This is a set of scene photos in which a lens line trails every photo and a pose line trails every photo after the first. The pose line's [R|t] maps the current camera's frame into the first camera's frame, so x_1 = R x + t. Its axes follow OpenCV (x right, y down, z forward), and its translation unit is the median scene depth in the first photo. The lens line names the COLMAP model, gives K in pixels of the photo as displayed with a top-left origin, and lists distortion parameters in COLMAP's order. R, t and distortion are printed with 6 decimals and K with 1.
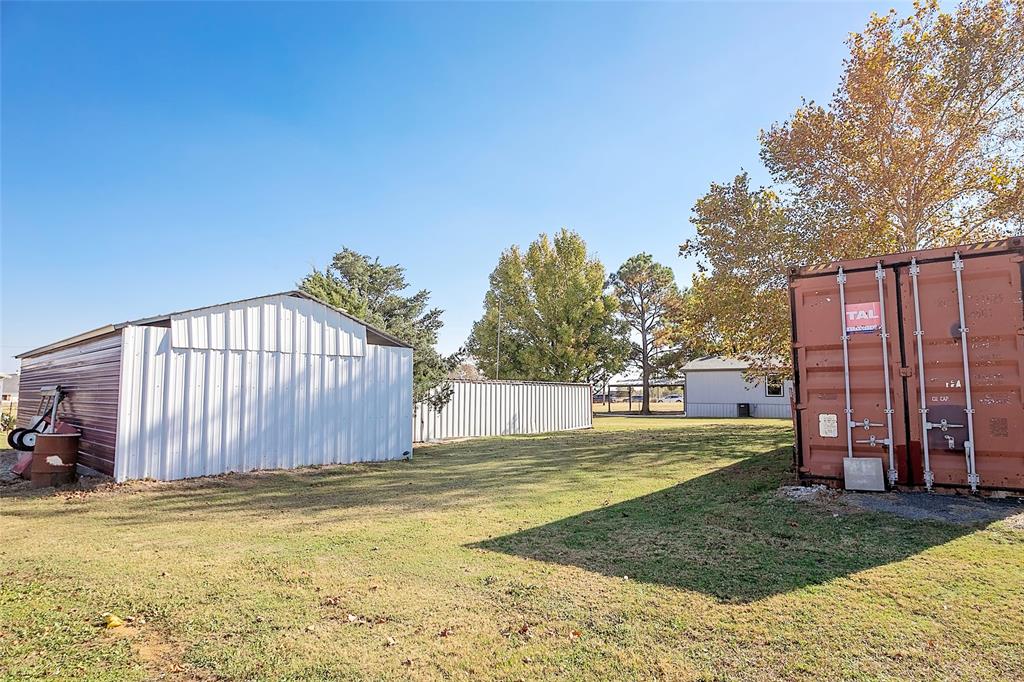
lens RADIAL K [[550.9, 0, 512.0], [0, 550.9, 341.0], [0, 0, 1]] dist [0.003418, -0.000709]
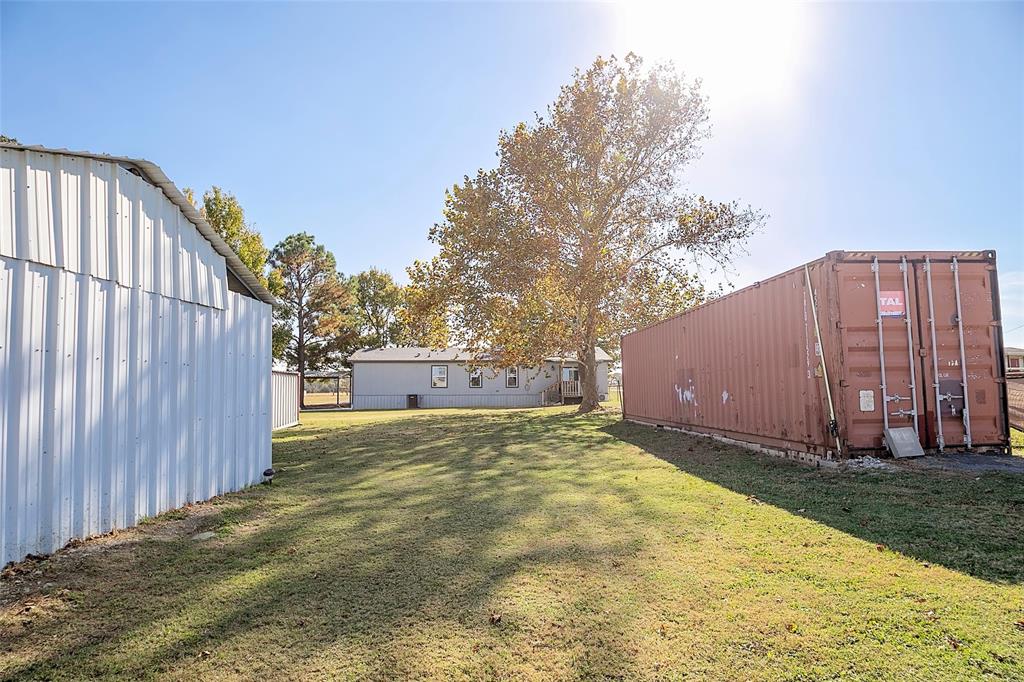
lens RADIAL K [[550.9, 0, 512.0], [0, 550.9, 341.0], [0, 0, 1]] dist [0.003418, -0.000709]
pose [[0.772358, 0.045580, 0.633551, -0.680723], [-0.052482, 0.998591, -0.007861, 0.083498], [-0.633016, -0.027178, 0.773661, 0.622326]]
